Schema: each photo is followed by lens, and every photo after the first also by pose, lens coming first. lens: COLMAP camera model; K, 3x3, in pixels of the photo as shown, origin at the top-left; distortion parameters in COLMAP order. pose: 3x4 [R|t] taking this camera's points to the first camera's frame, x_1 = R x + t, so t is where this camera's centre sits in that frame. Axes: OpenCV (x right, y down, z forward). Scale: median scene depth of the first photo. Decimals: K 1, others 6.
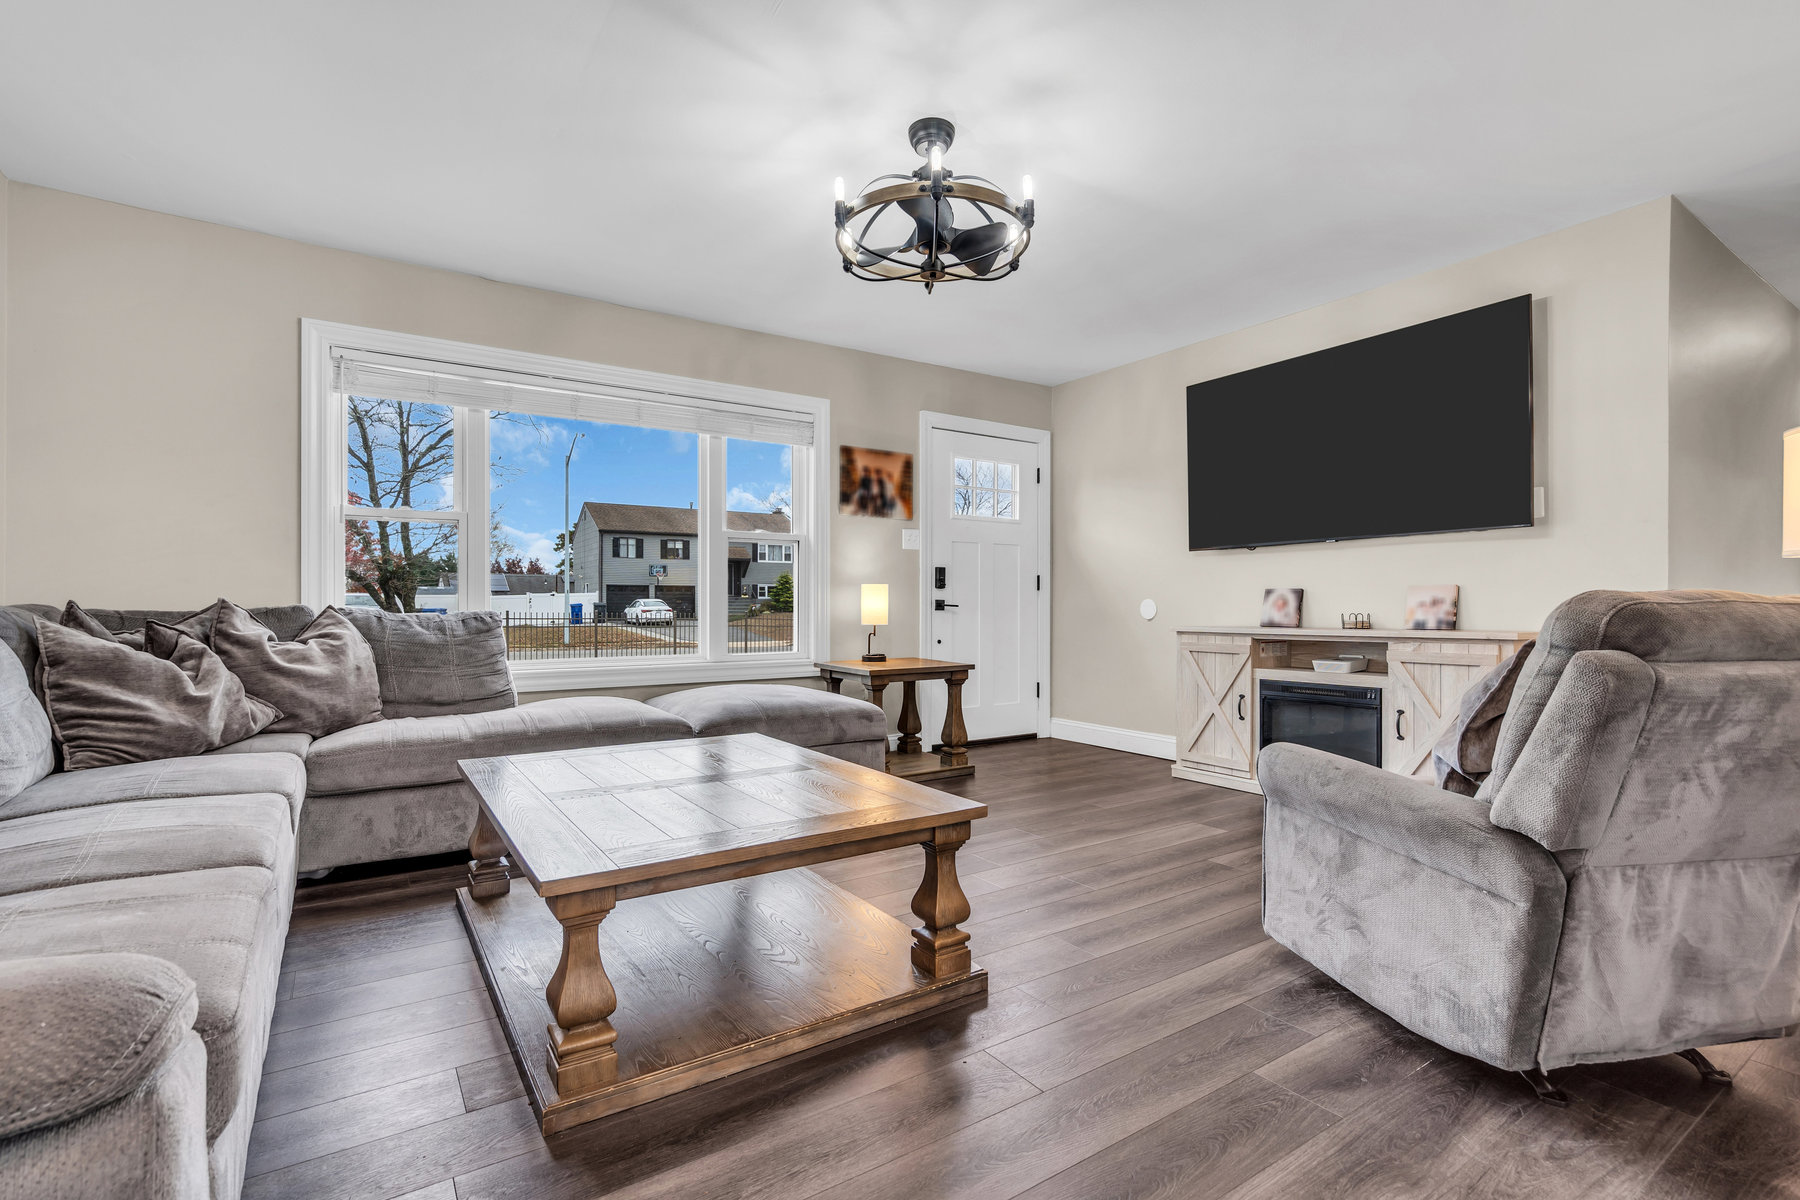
lens RADIAL K [[823.1, 0, 897.8], [0, 823.1, 610.4], [0, 0, 1]] dist [-0.007299, 0.003802]
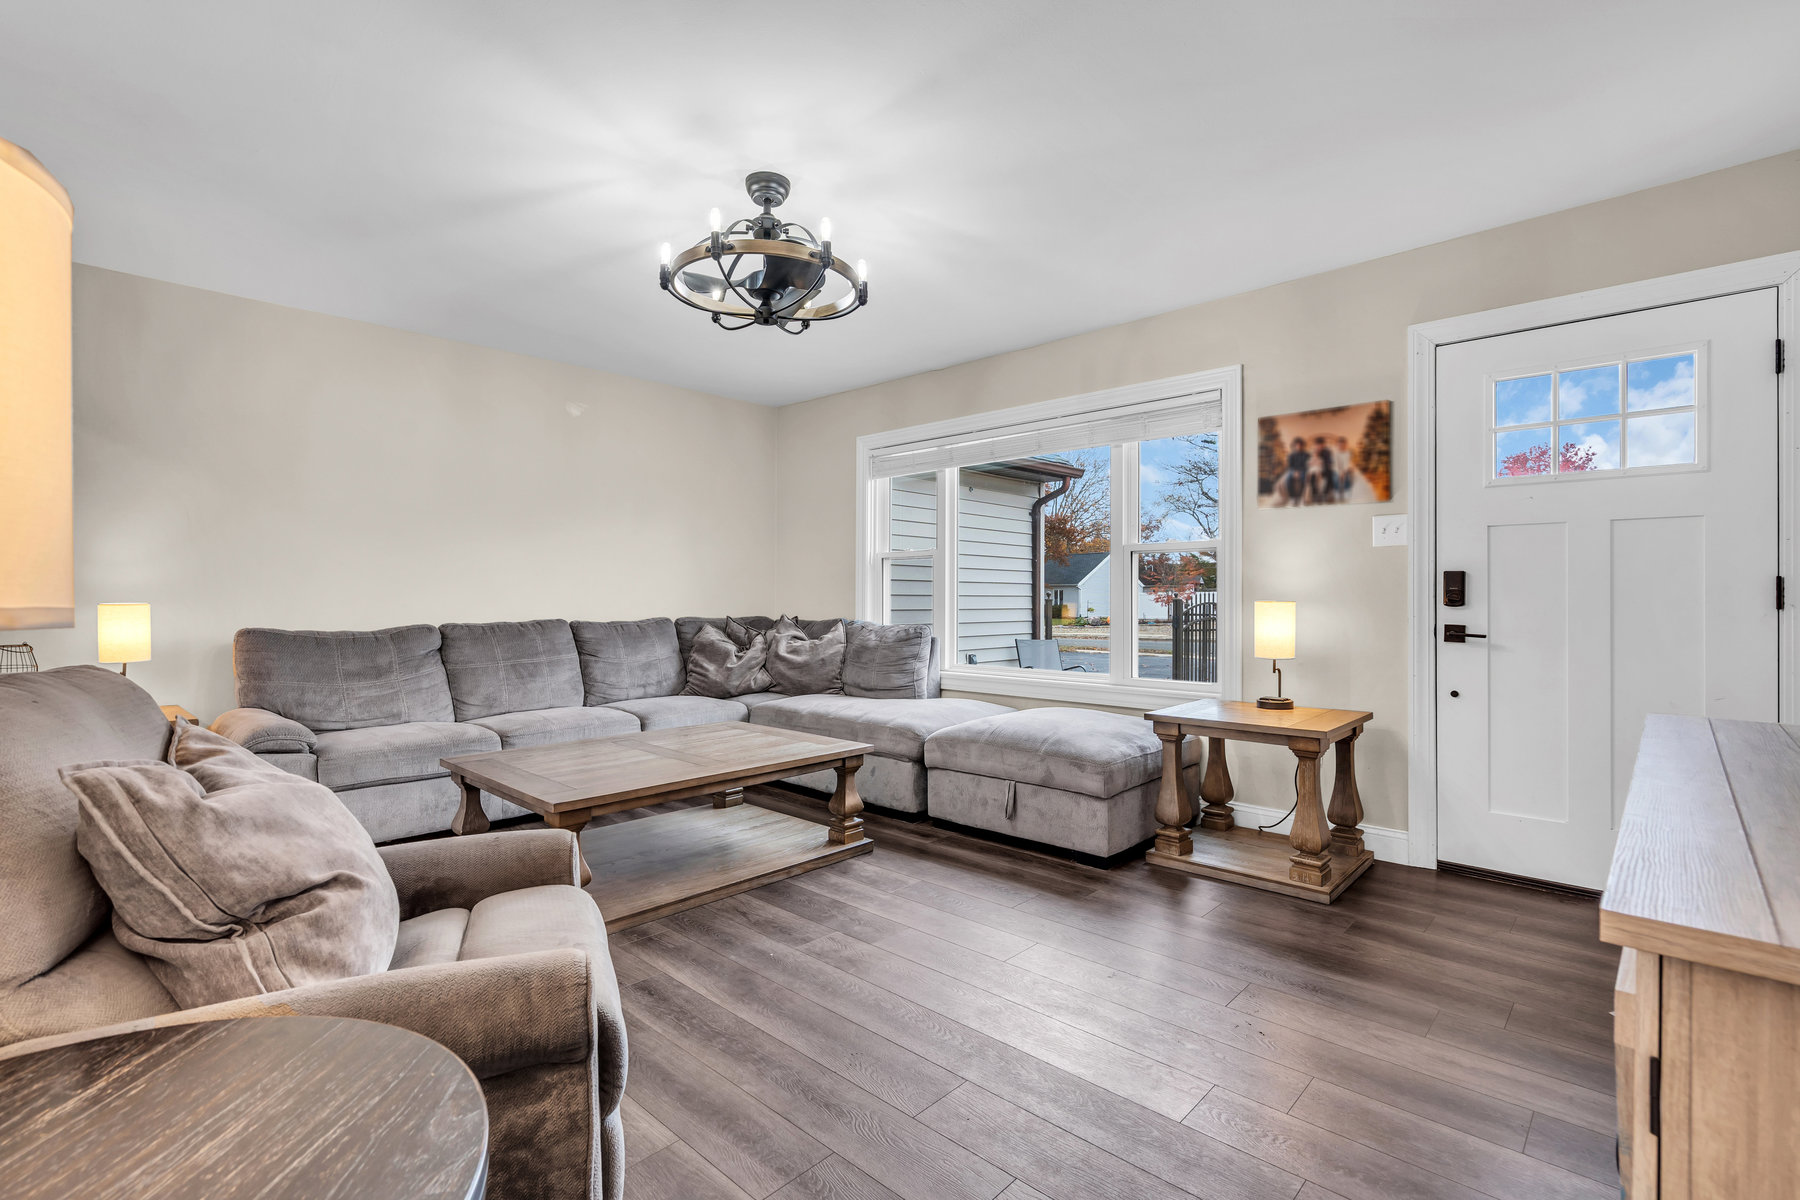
lens RADIAL K [[823.1, 0, 896.4], [0, 823.1, 597.3], [0, 0, 1]] dist [-0.007299, 0.003802]
pose [[0.226684, 0.002152, -0.973966, 0.630210], [-0.006545, 0.999978, 0.000686, -0.035674], [0.973946, 0.006219, 0.226694, 0.533629]]
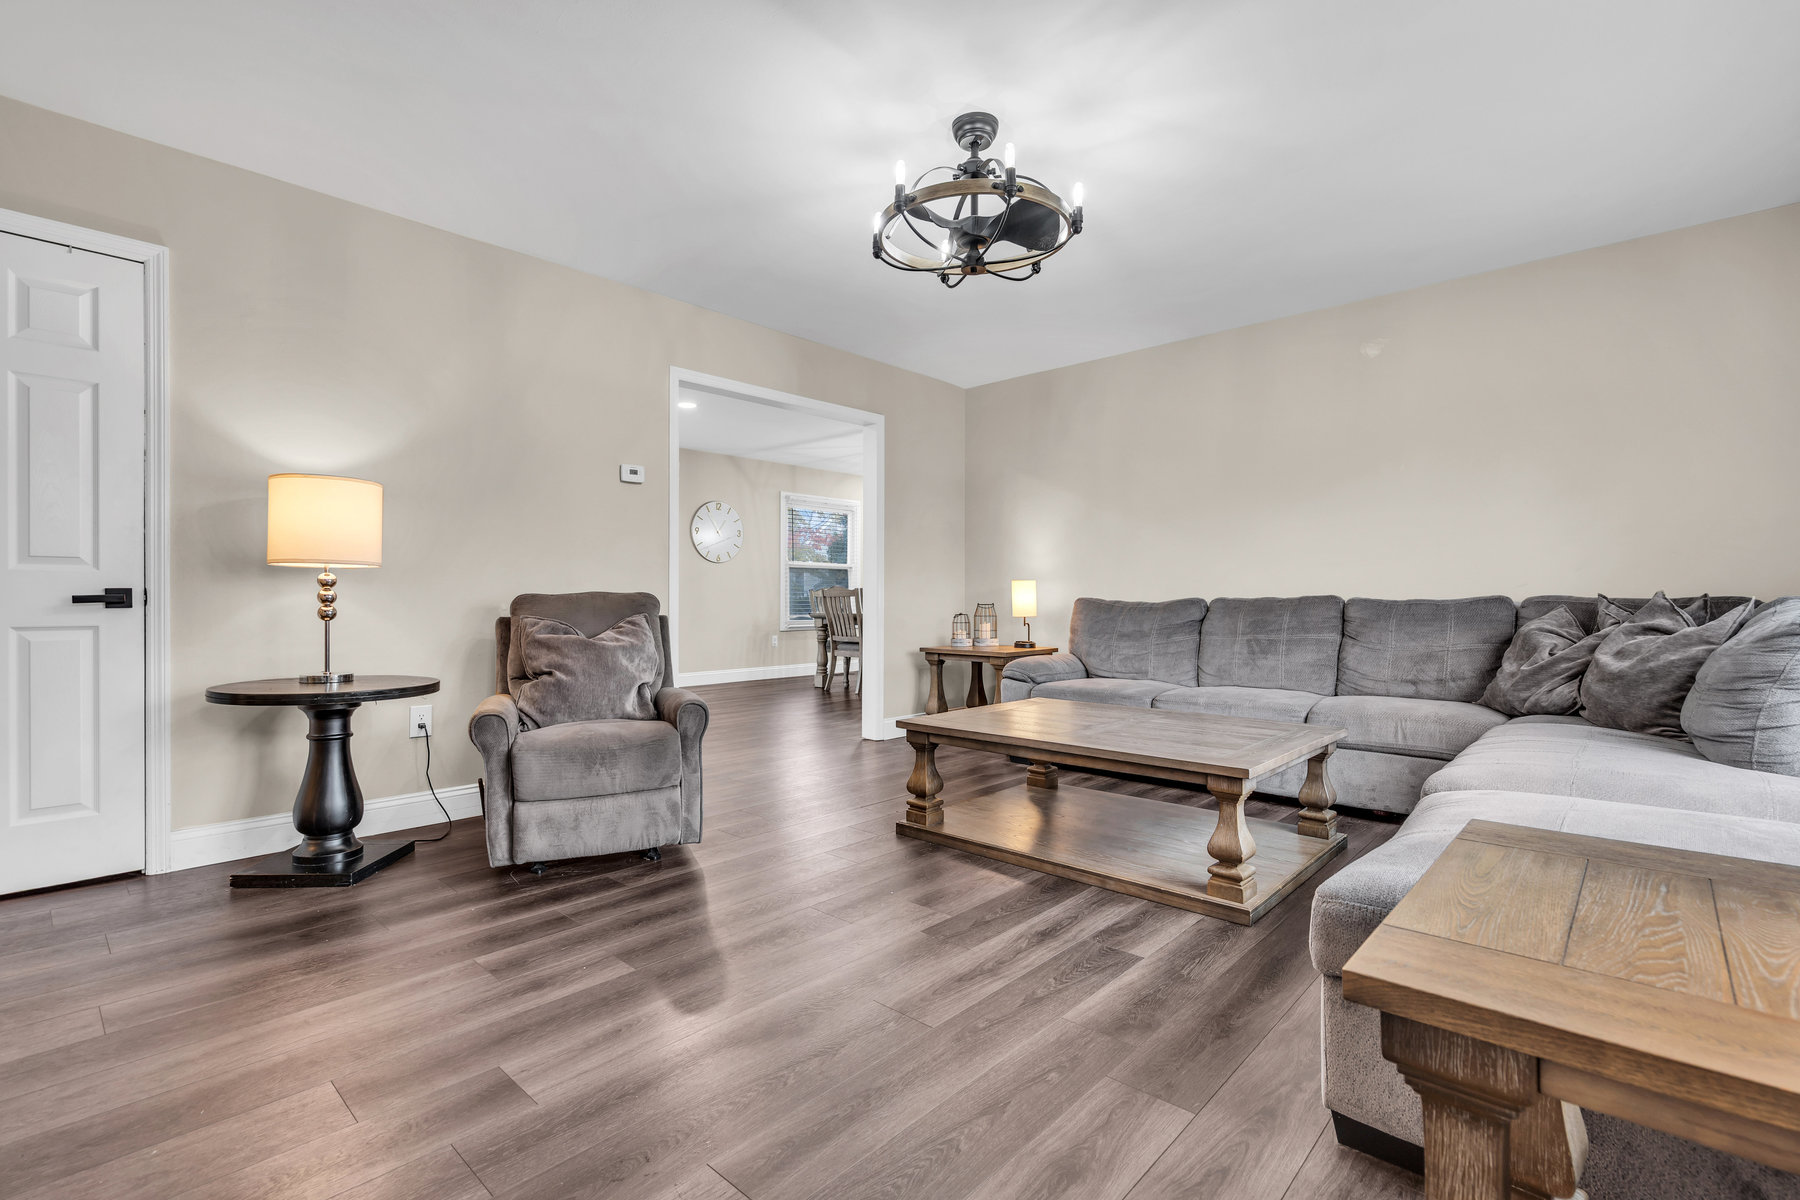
lens RADIAL K [[823.1, 0, 907.6], [0, 823.1, 605.0], [0, 0, 1]] dist [-0.007299, 0.003802]
pose [[-0.971134, 0.001221, -0.238531, 0.208086], [-0.002233, 0.999897, 0.014209, -0.006048], [0.238524, 0.014331, -0.971031, 1.130243]]
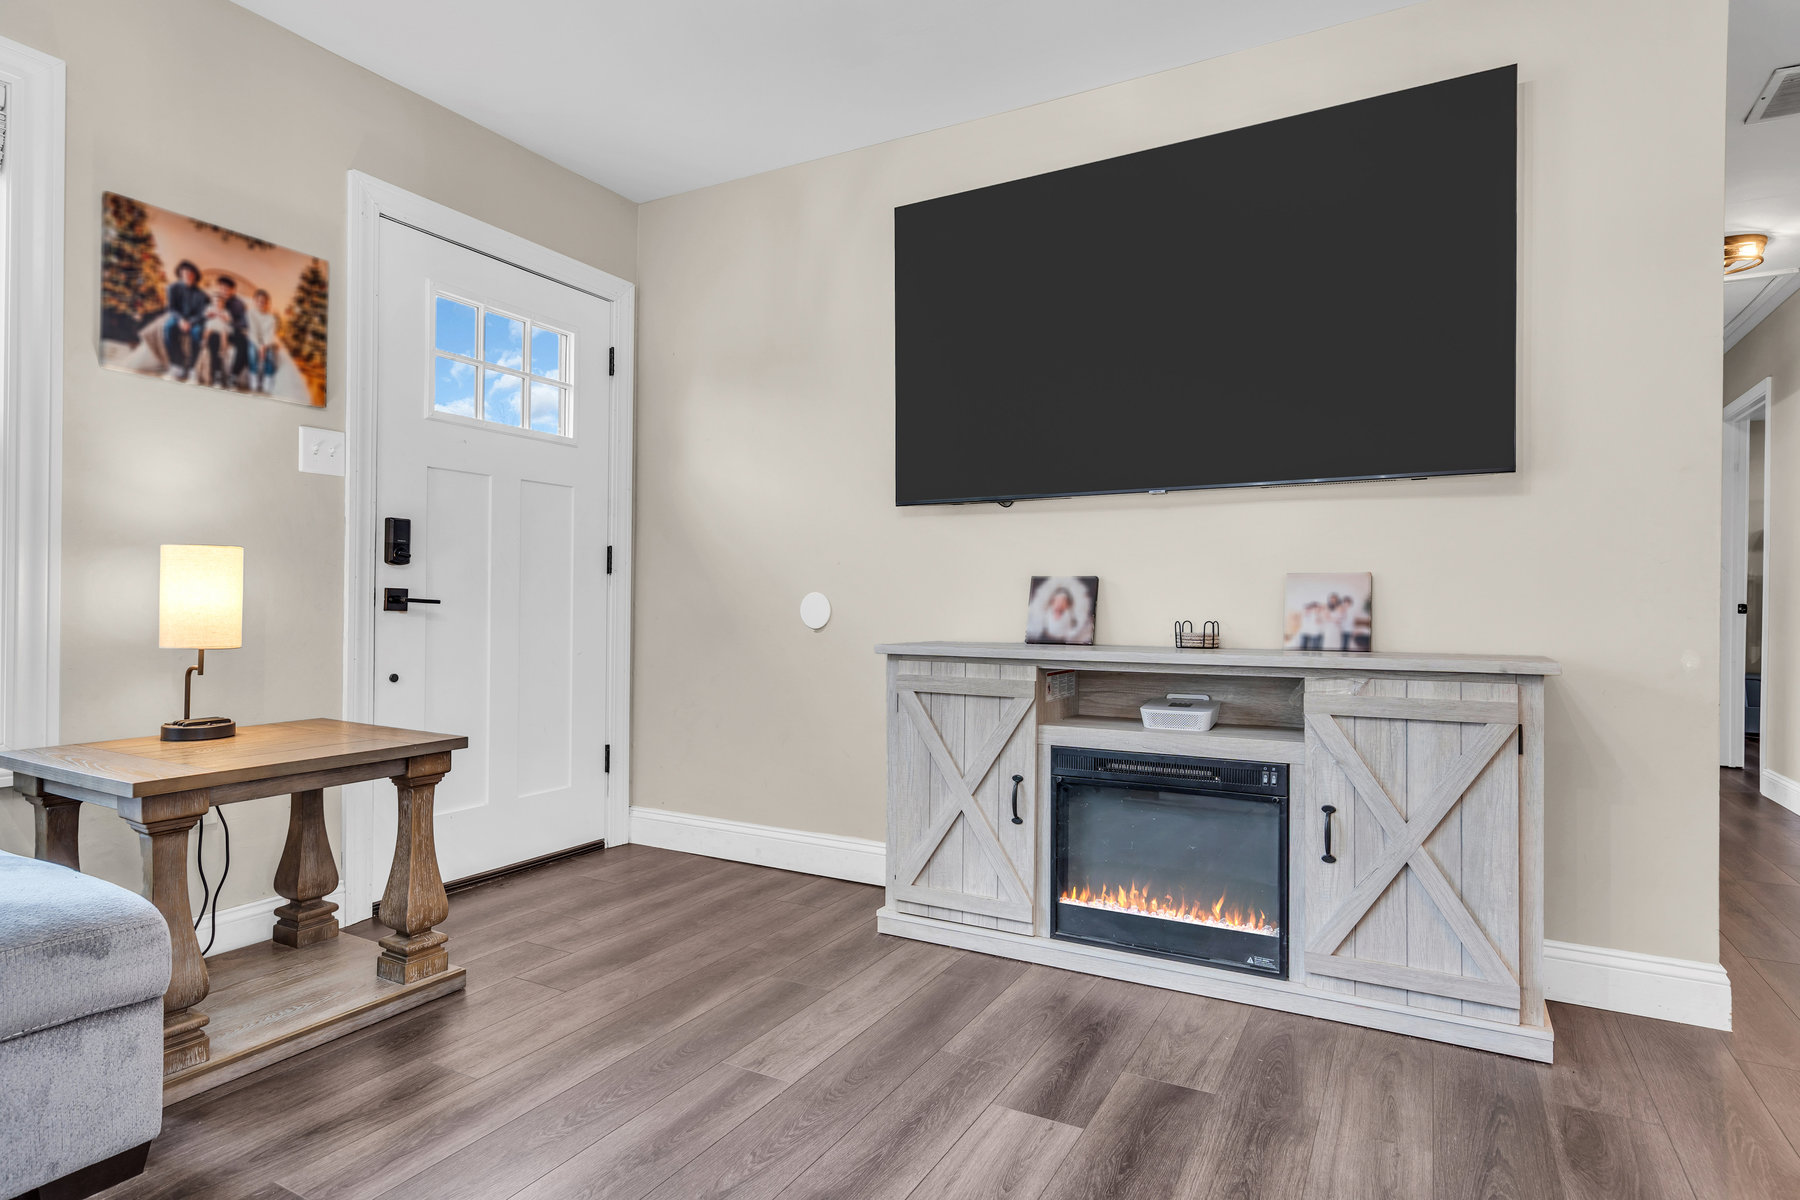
lens RADIAL K [[972.6, 0, 897.2], [0, 972.6, 597.2], [0, 0, 1]] dist [0.009621, 0.001660]
pose [[0.888114, 0.010391, 0.459505, 0.056926], [-0.005625, 0.999915, -0.011740, -0.003448], [-0.459589, 0.007842, 0.888097, 0.436090]]
